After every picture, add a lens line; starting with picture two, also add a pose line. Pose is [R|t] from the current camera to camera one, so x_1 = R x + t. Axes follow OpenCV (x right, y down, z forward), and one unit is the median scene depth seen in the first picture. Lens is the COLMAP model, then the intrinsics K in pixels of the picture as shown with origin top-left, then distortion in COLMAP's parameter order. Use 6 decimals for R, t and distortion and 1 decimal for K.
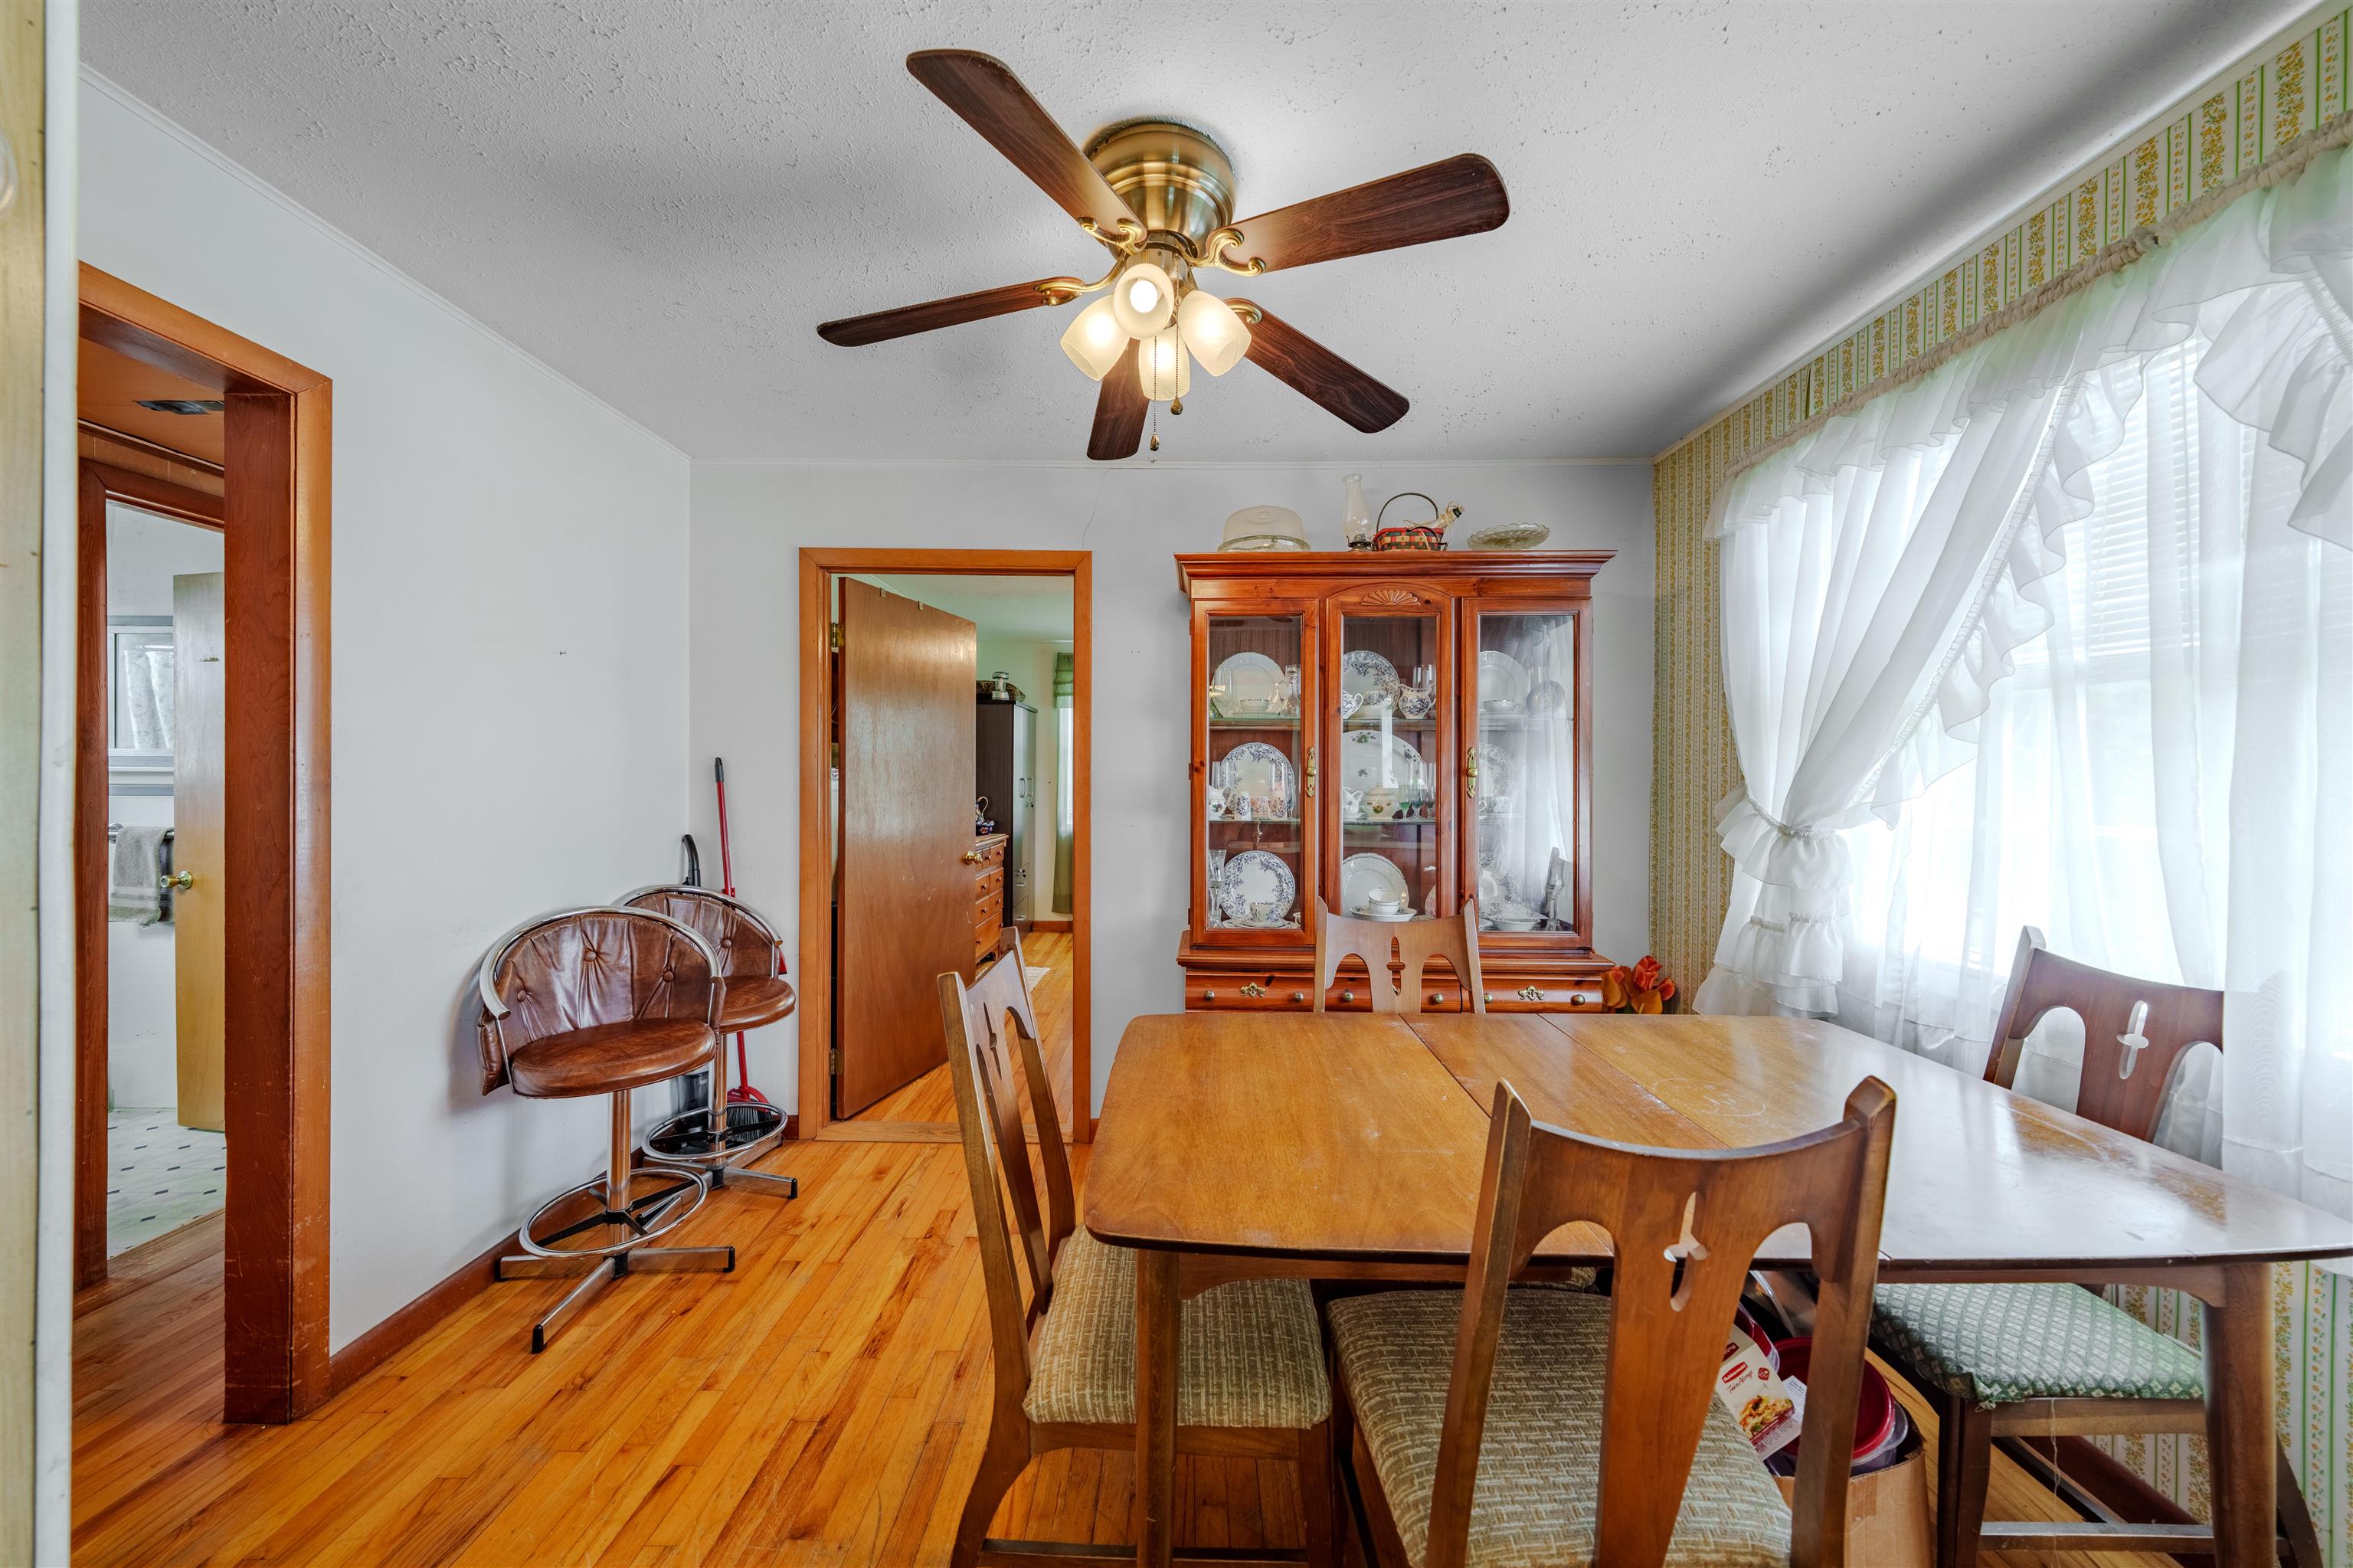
lens RADIAL K [[806.3, 0, 1180.3], [0, 806.3, 778.1], [0, 0, 1]] dist [-0.001994, -0.000631]
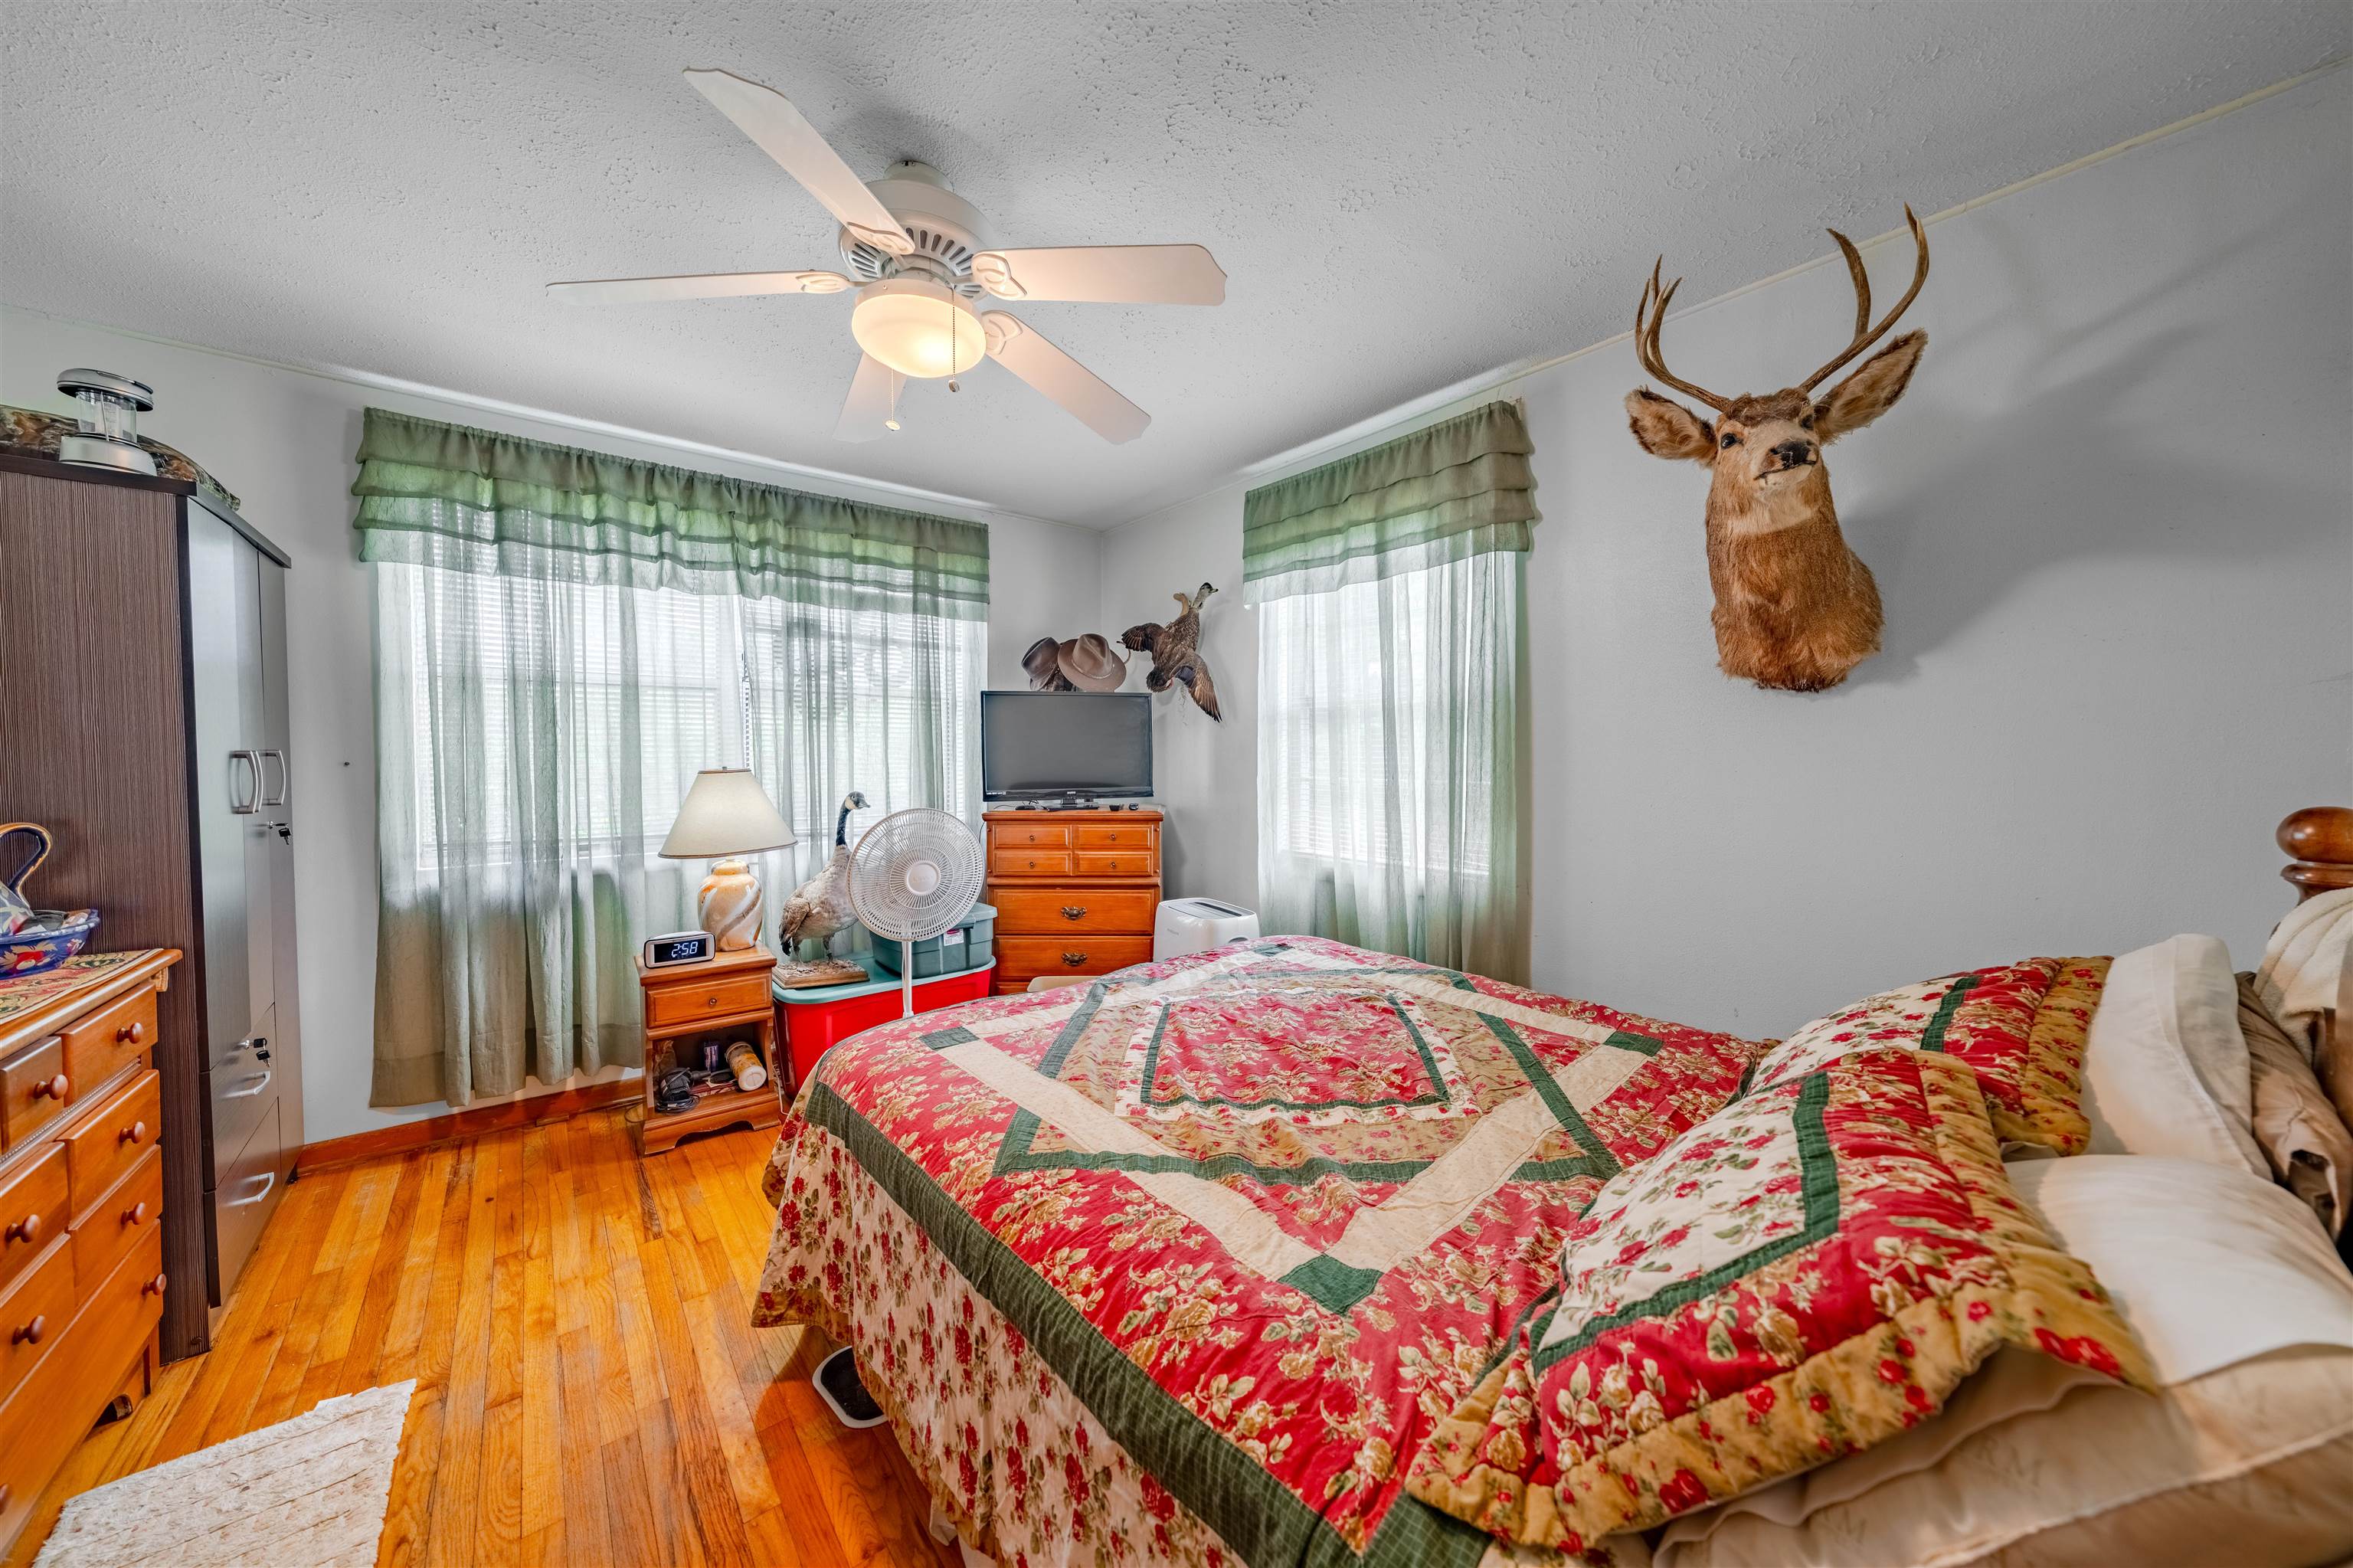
lens RADIAL K [[806.3, 0, 1183.7], [0, 806.3, 782.9], [0, 0, 1]] dist [-0.001994, -0.000631]
pose [[0.771190, -0.029478, 0.635923, -0.381331], [0.004875, 0.999172, 0.040404, -0.000693], [-0.636587, -0.028059, 0.770694, 1.803484]]
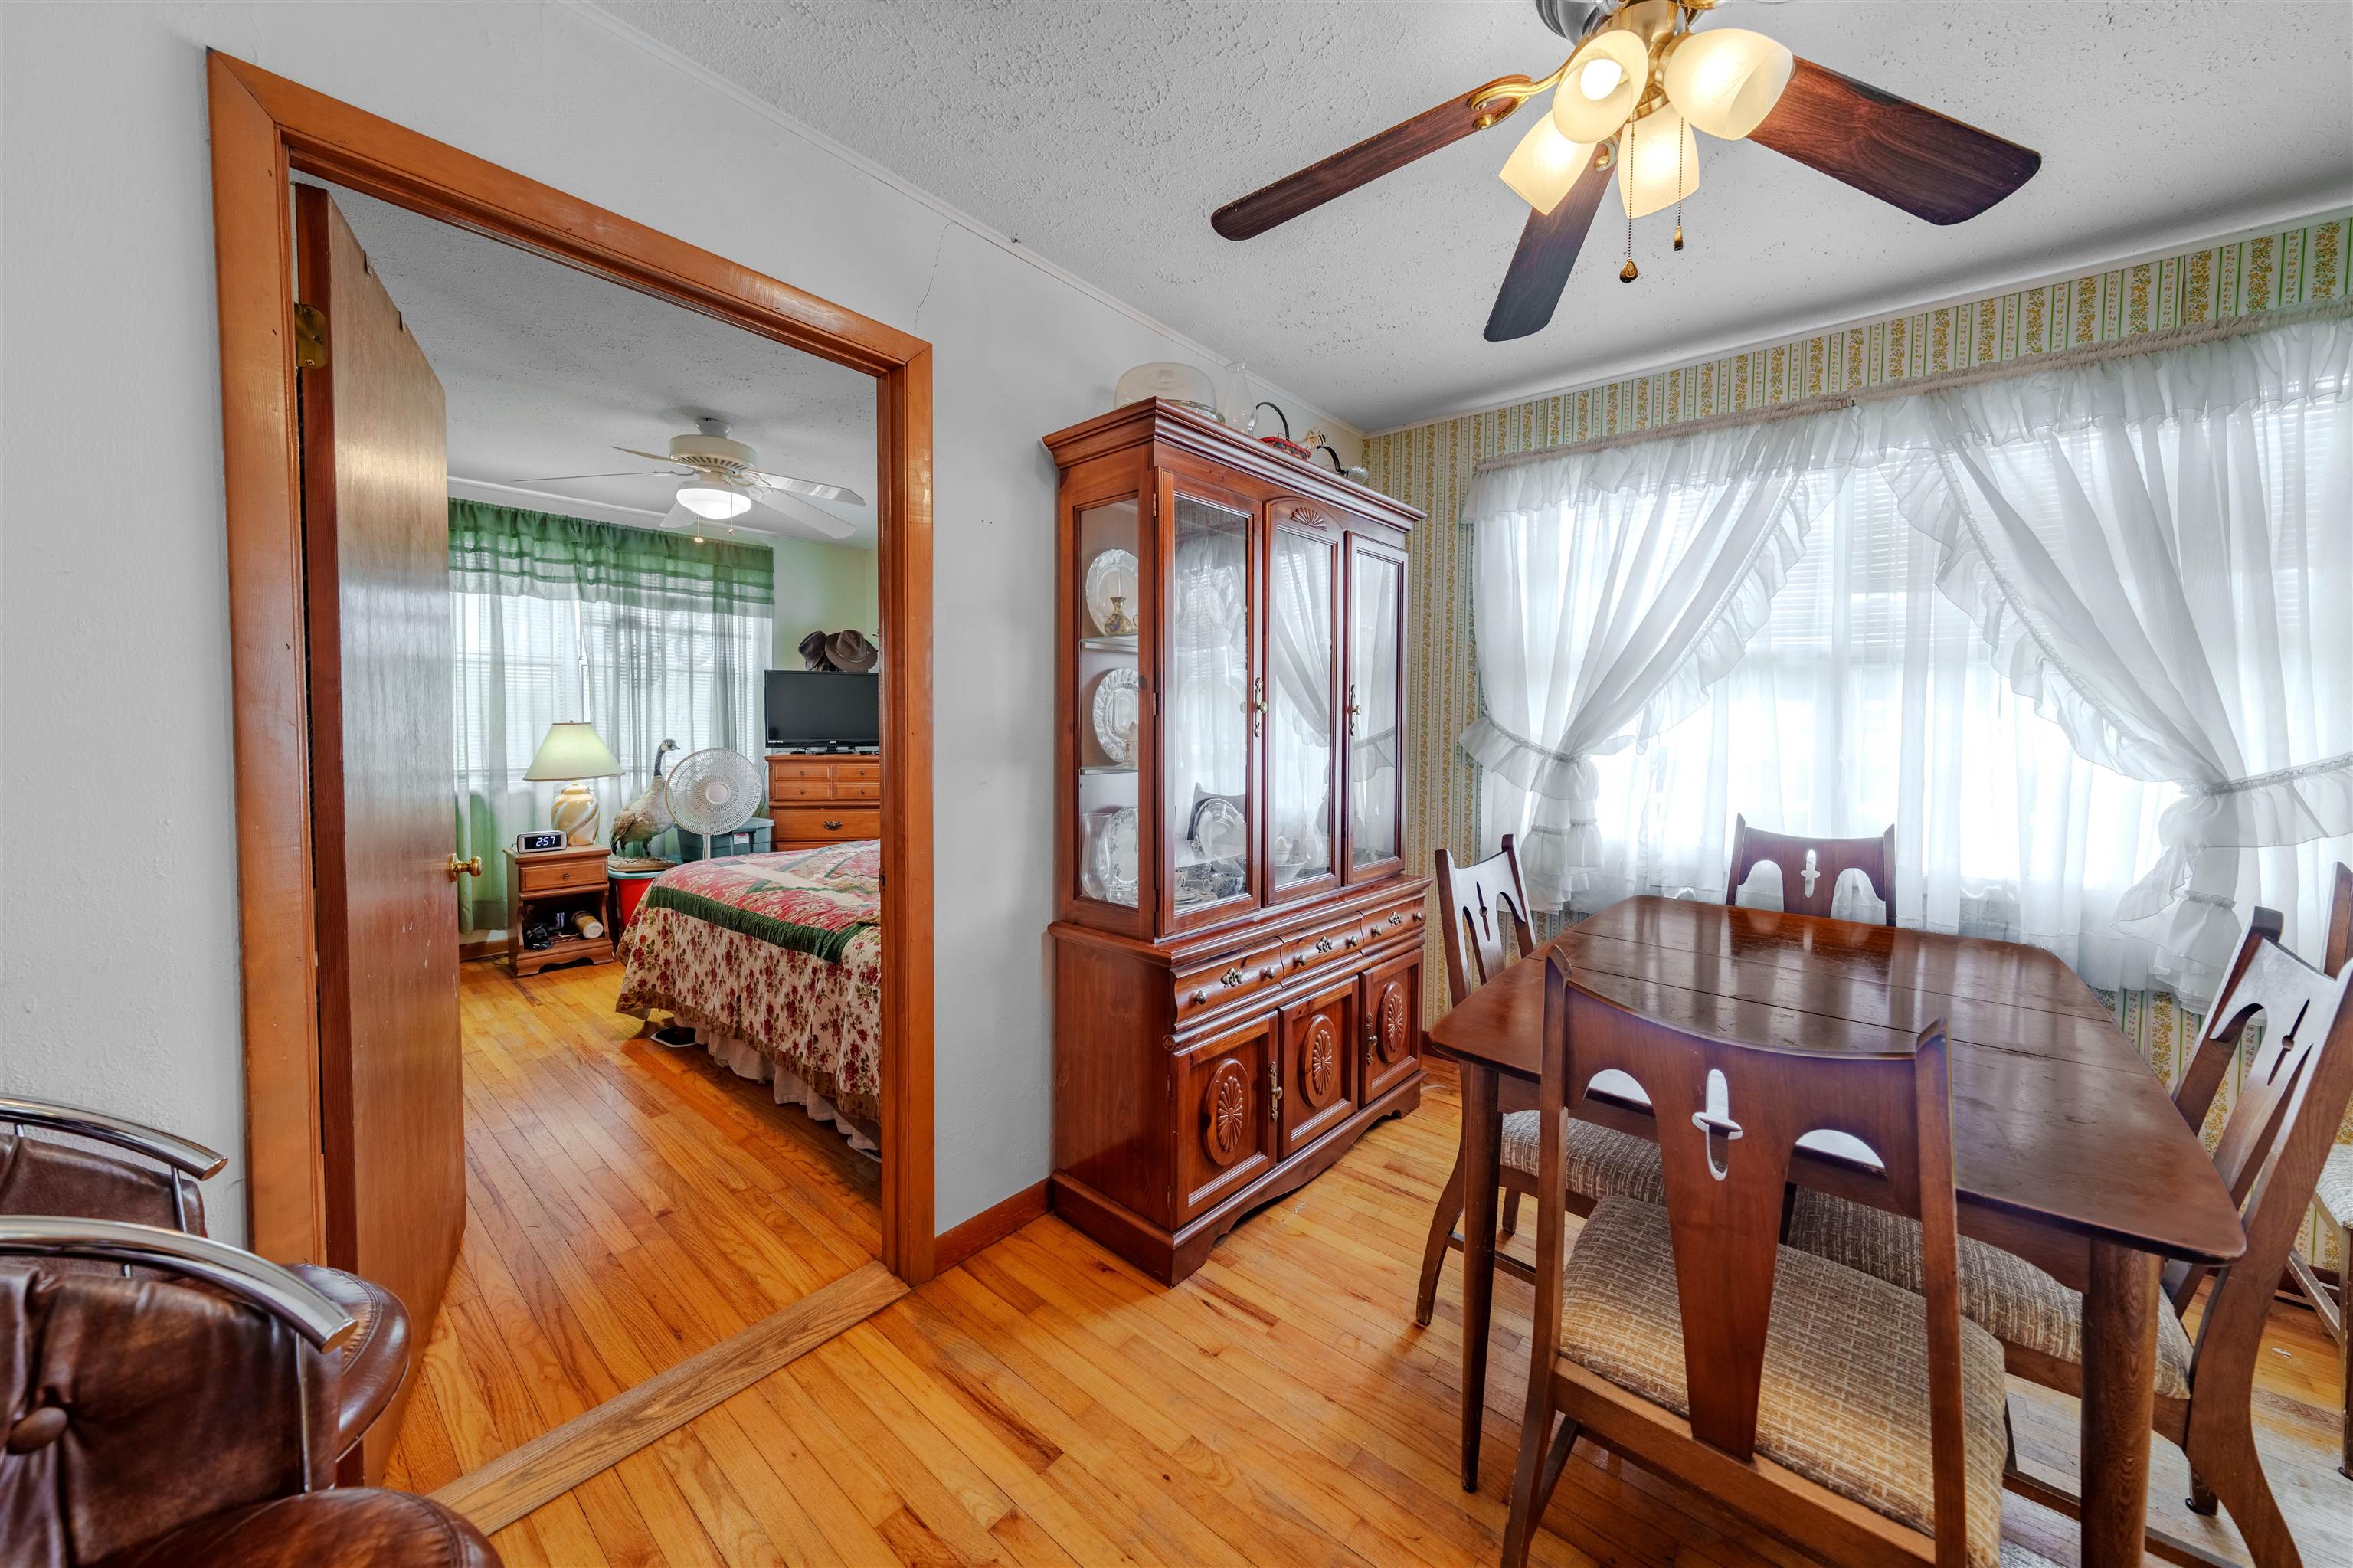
lens RADIAL K [[832.5, 0, 1183.9], [0, 832.5, 752.2], [0, 0, 1]] dist [-0.003579, -0.000236]
pose [[0.641207, -0.027958, 0.766858, -0.782717], [-0.007519, 0.999059, 0.042710, 0.002905], [-0.767331, -0.033152, 0.640394, 0.695741]]
